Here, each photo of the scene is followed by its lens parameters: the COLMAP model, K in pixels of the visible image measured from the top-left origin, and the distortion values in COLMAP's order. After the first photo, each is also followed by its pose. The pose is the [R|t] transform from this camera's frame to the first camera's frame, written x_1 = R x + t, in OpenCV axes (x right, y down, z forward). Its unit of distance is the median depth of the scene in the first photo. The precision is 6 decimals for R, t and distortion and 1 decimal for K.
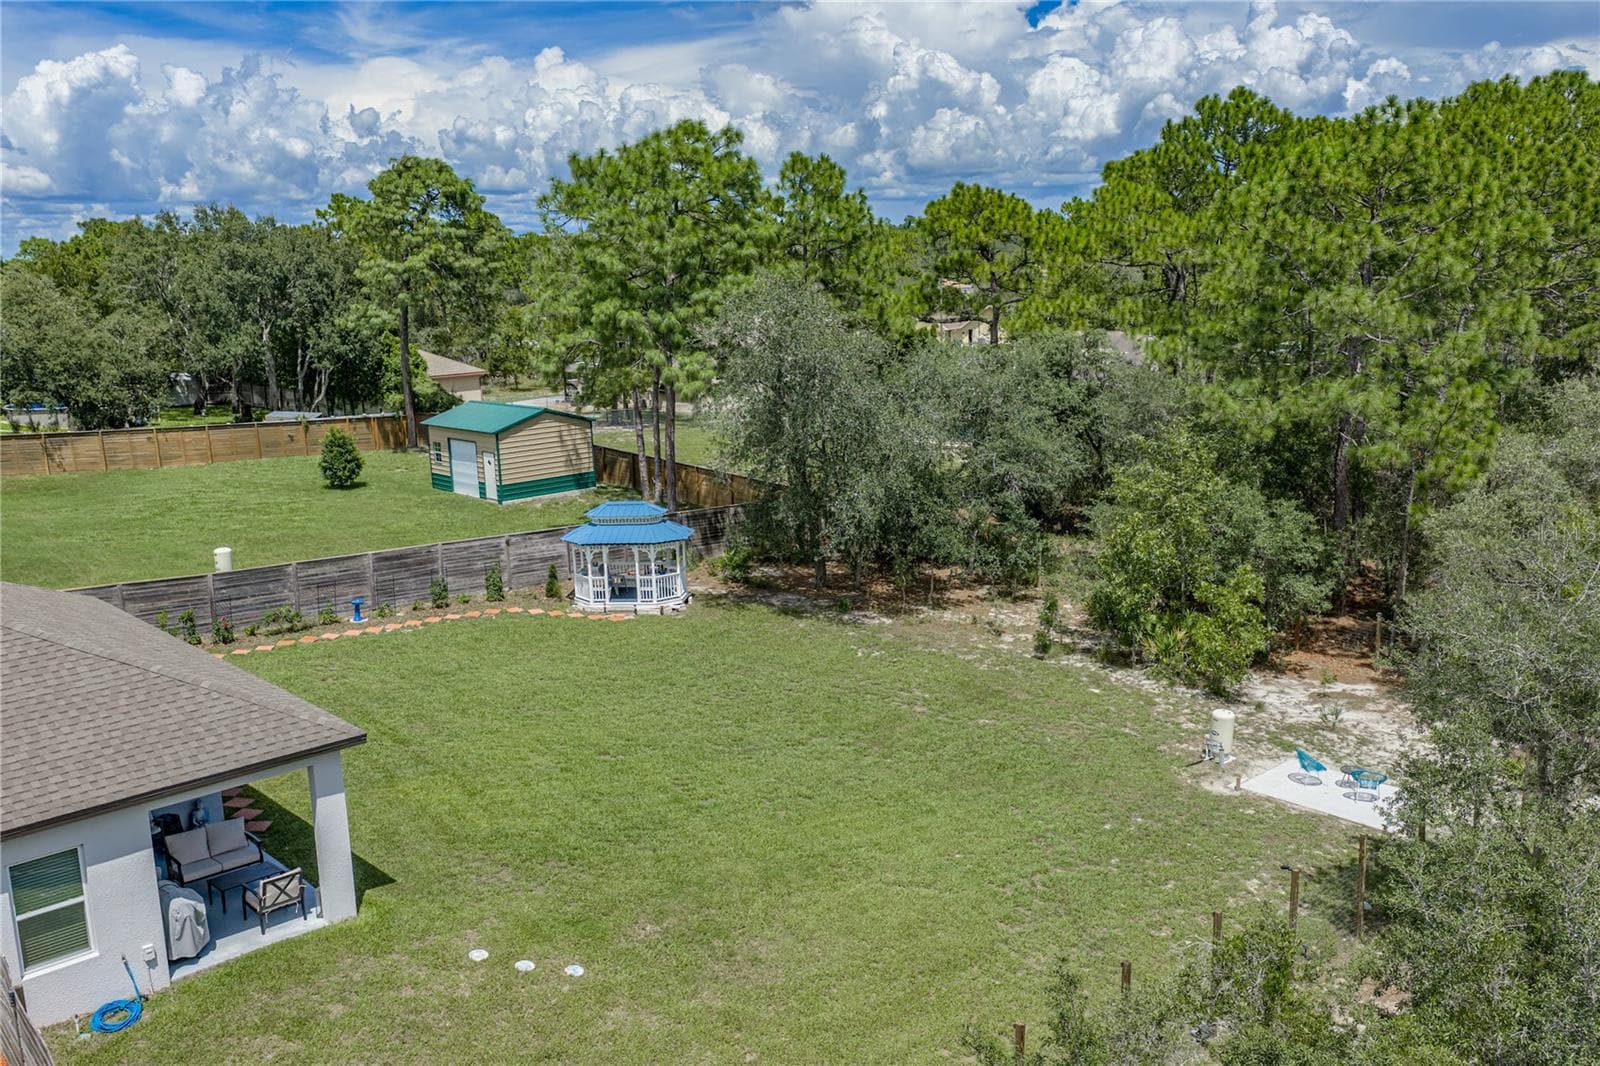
lens RADIAL K [[1340.6, 0, 799.7], [0, 1340.6, 531.0], [0, 0, 1]] dist [0.020925, 0.005805]
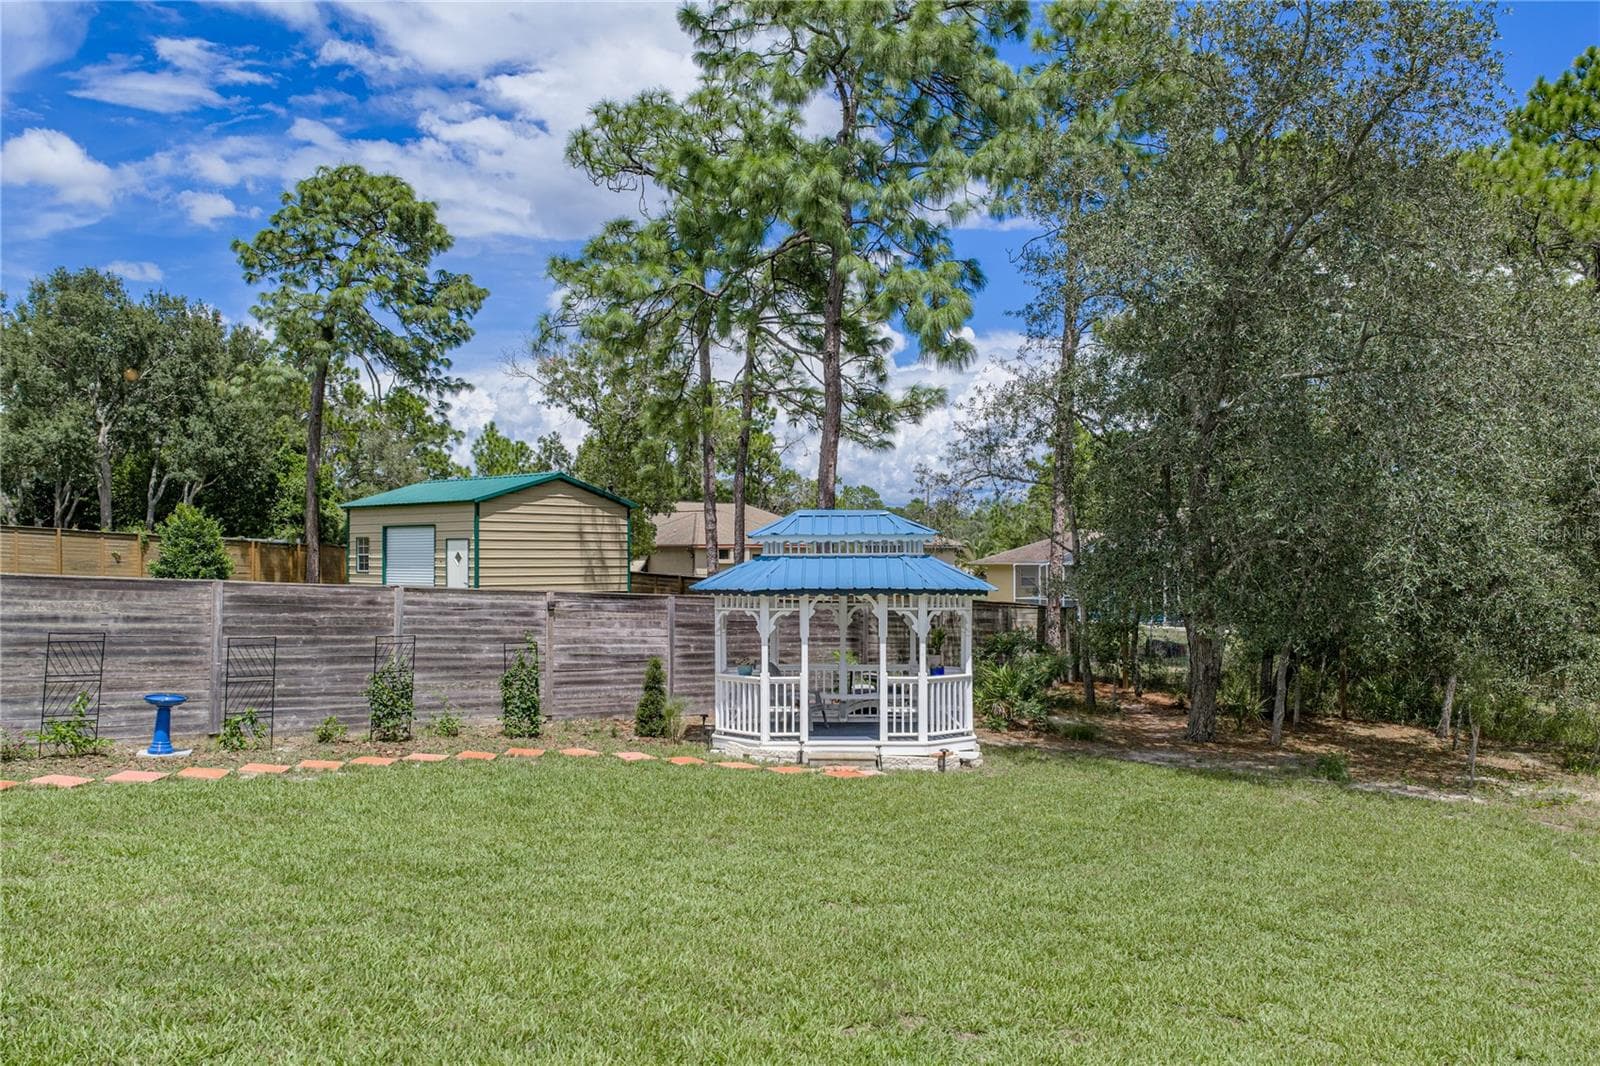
lens RADIAL K [[1340.6, 0, 809.9], [0, 1340.6, 533.1], [0, 0, 1]] dist [0.020925, 0.005805]
pose [[0.996209, 0.031491, 0.081096, -0.173624], [-0.014008, 0.978086, -0.207731, 0.074828], [-0.085860, 0.205808, 0.974819, 0.576323]]
